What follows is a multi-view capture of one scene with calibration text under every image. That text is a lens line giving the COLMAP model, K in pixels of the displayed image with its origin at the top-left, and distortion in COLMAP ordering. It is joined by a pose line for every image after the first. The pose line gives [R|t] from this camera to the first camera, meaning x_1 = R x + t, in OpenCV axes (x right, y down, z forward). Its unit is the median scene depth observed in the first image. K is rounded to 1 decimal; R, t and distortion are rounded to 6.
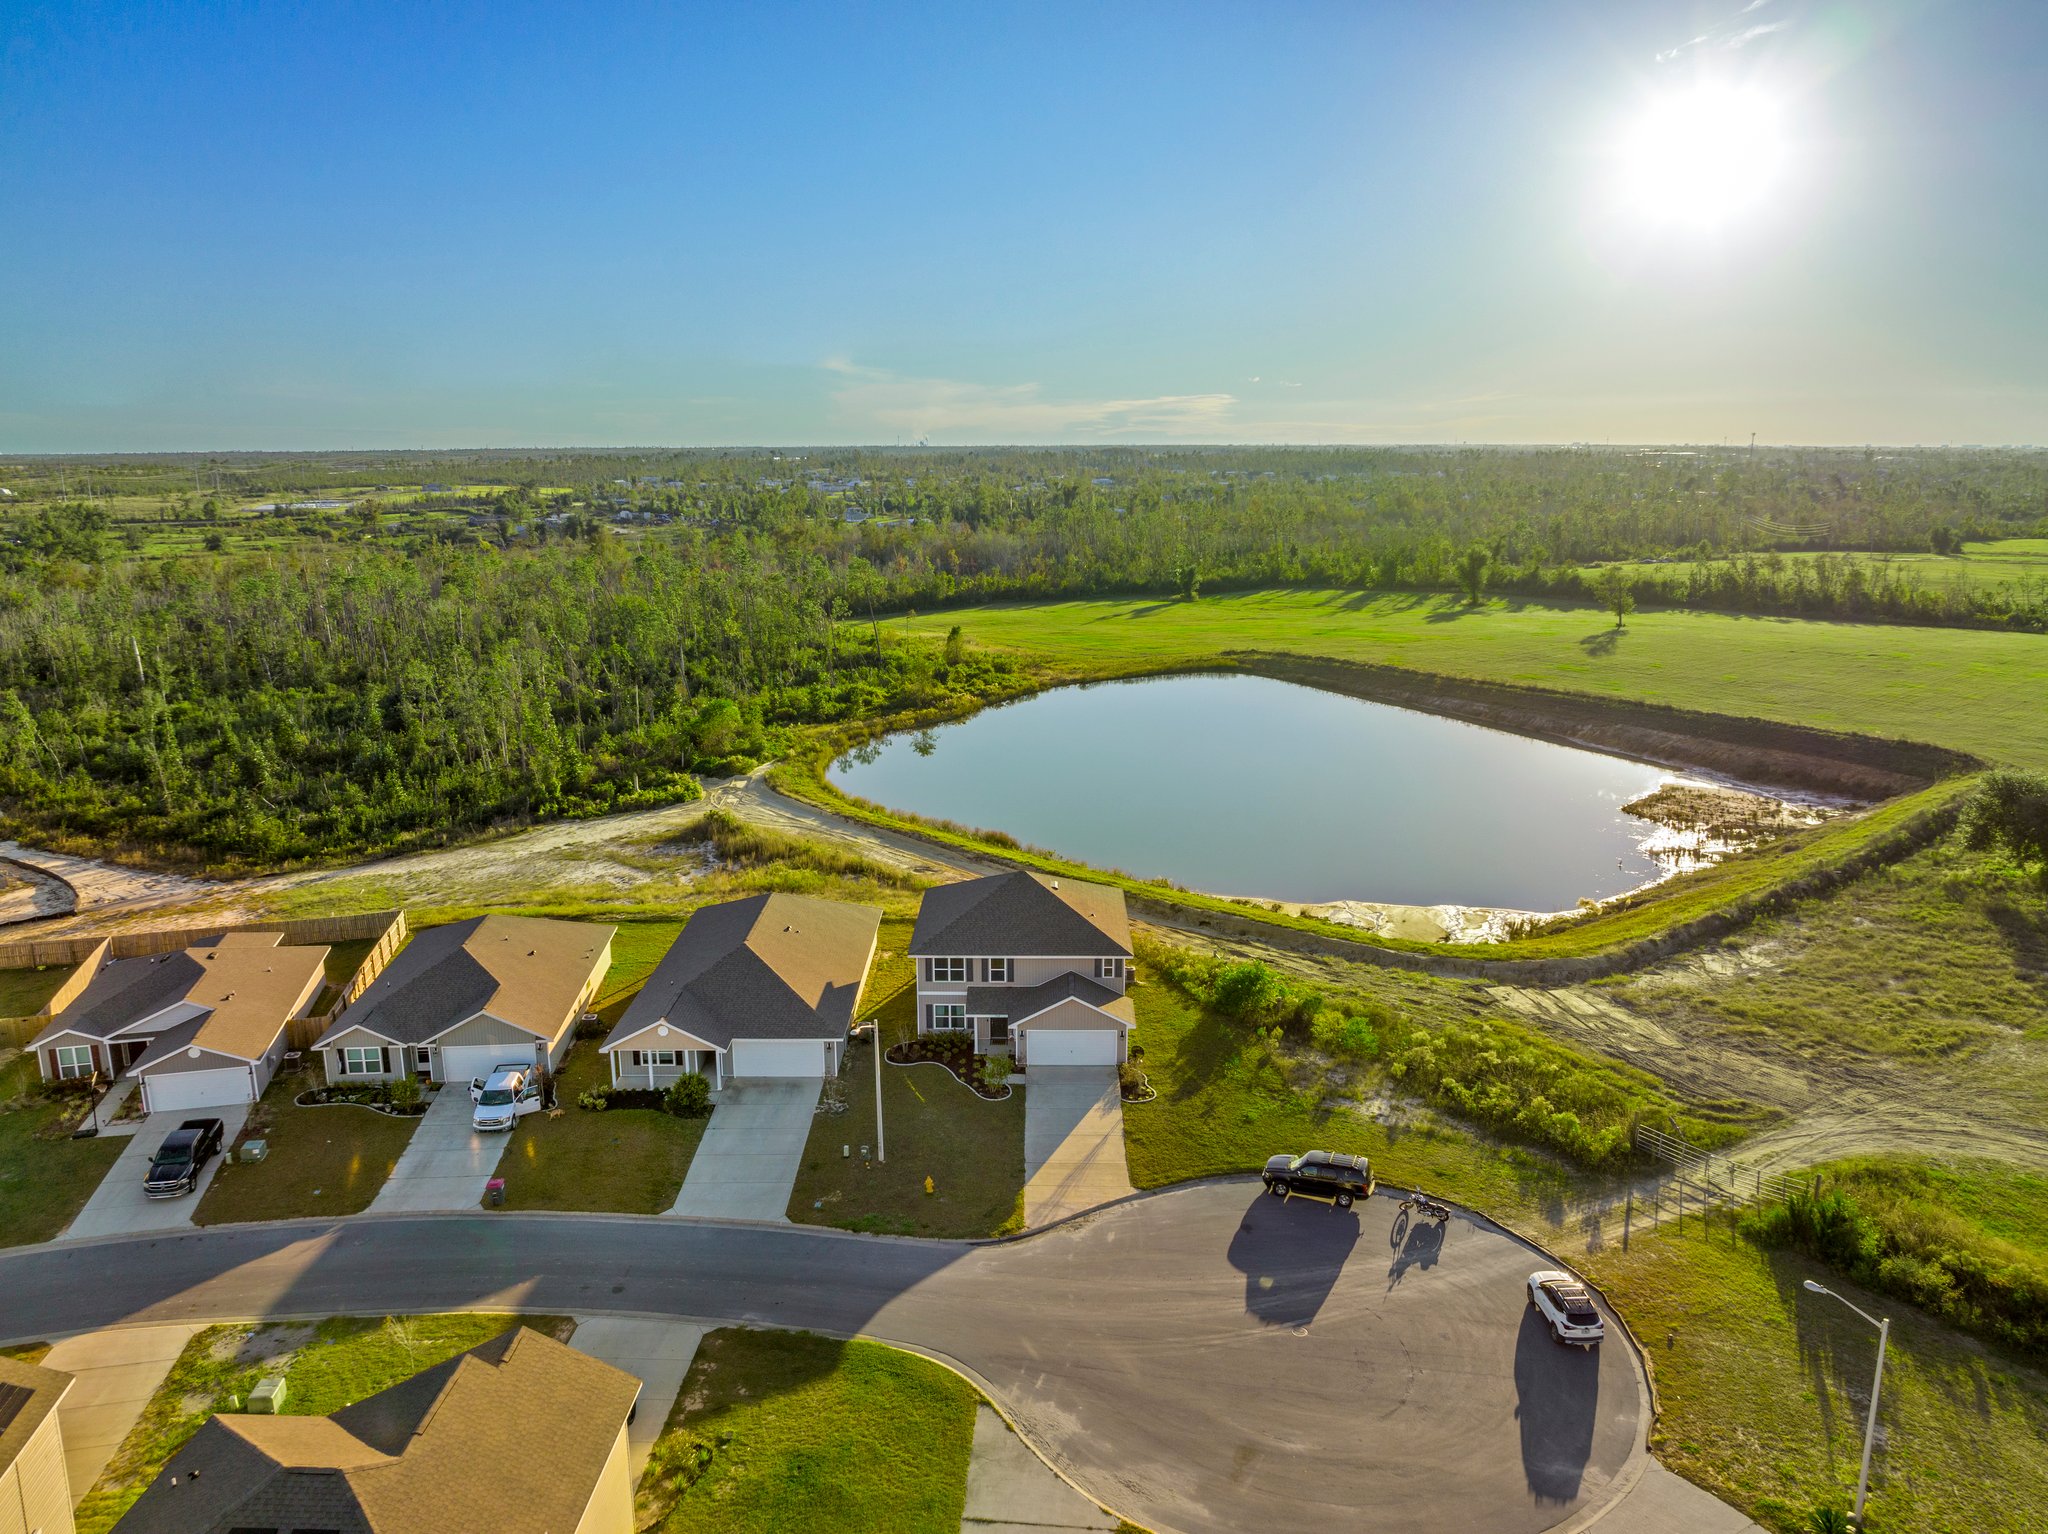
lens RADIAL K [[1437.3, 0, 1024.0], [0, 1437.3, 767.0], [0, 0, 1]] dist [-0.034813, -0.004182]
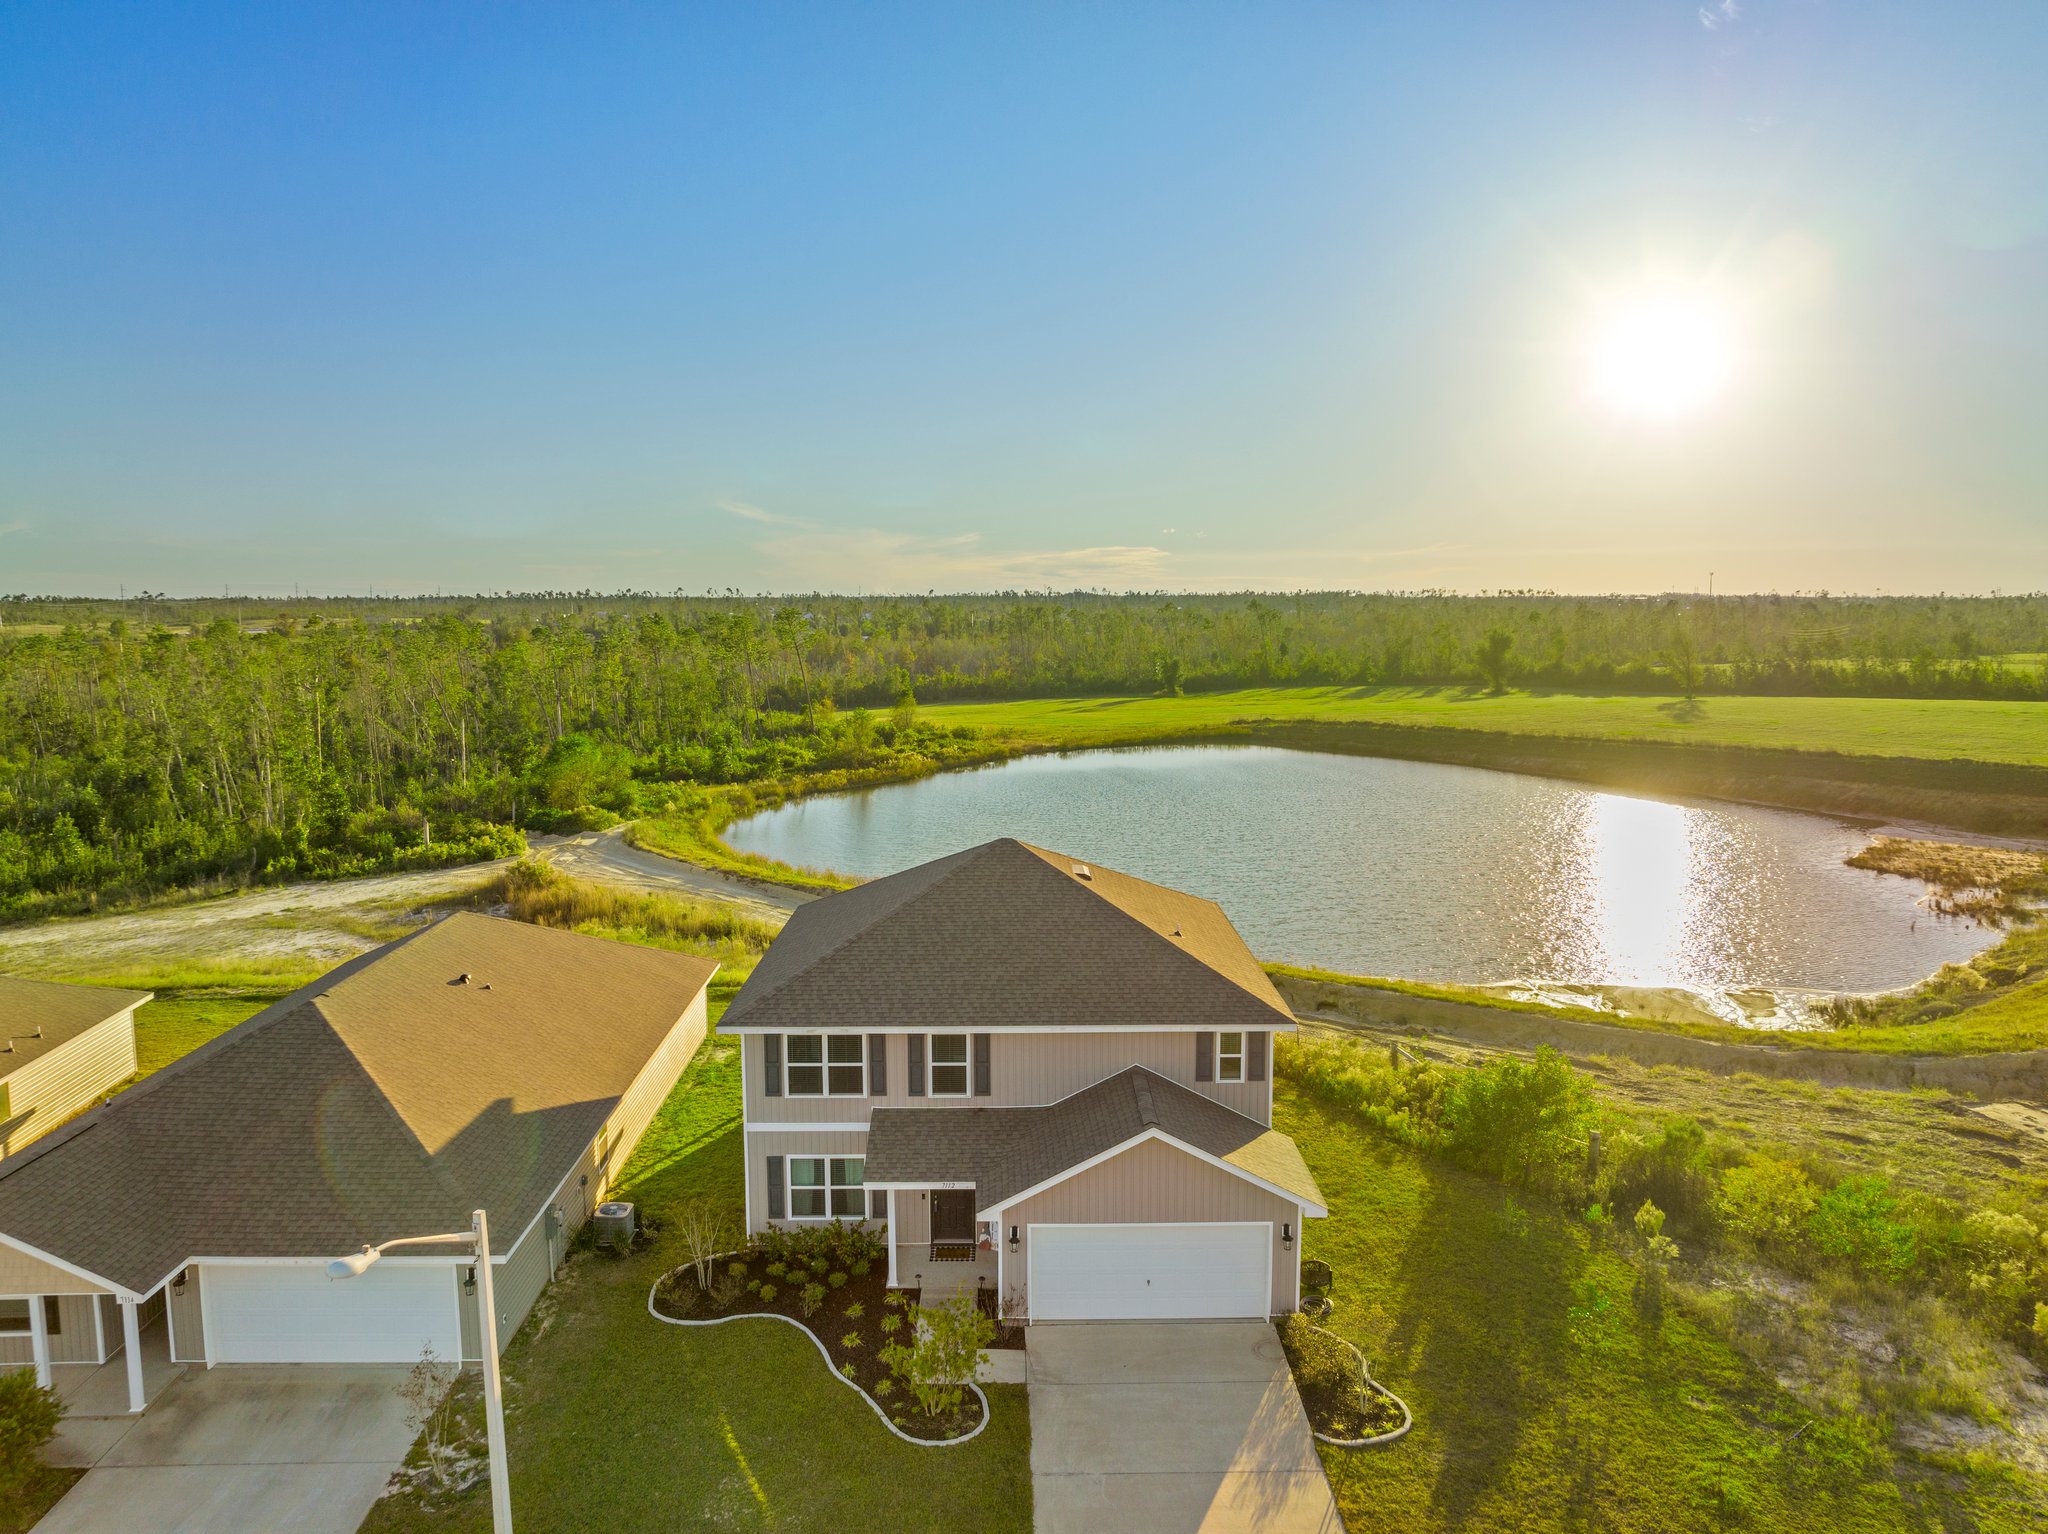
lens RADIAL K [[1437.3, 0, 1024.0], [0, 1437.3, 767.0], [0, 0, 1]] dist [-0.034813, -0.004182]
pose [[0.999625, -0.002613, 0.027250, -0.004488], [0.005460, 0.994464, -0.104939, 0.054431], [-0.026825, 0.105048, 0.994105, 0.322205]]
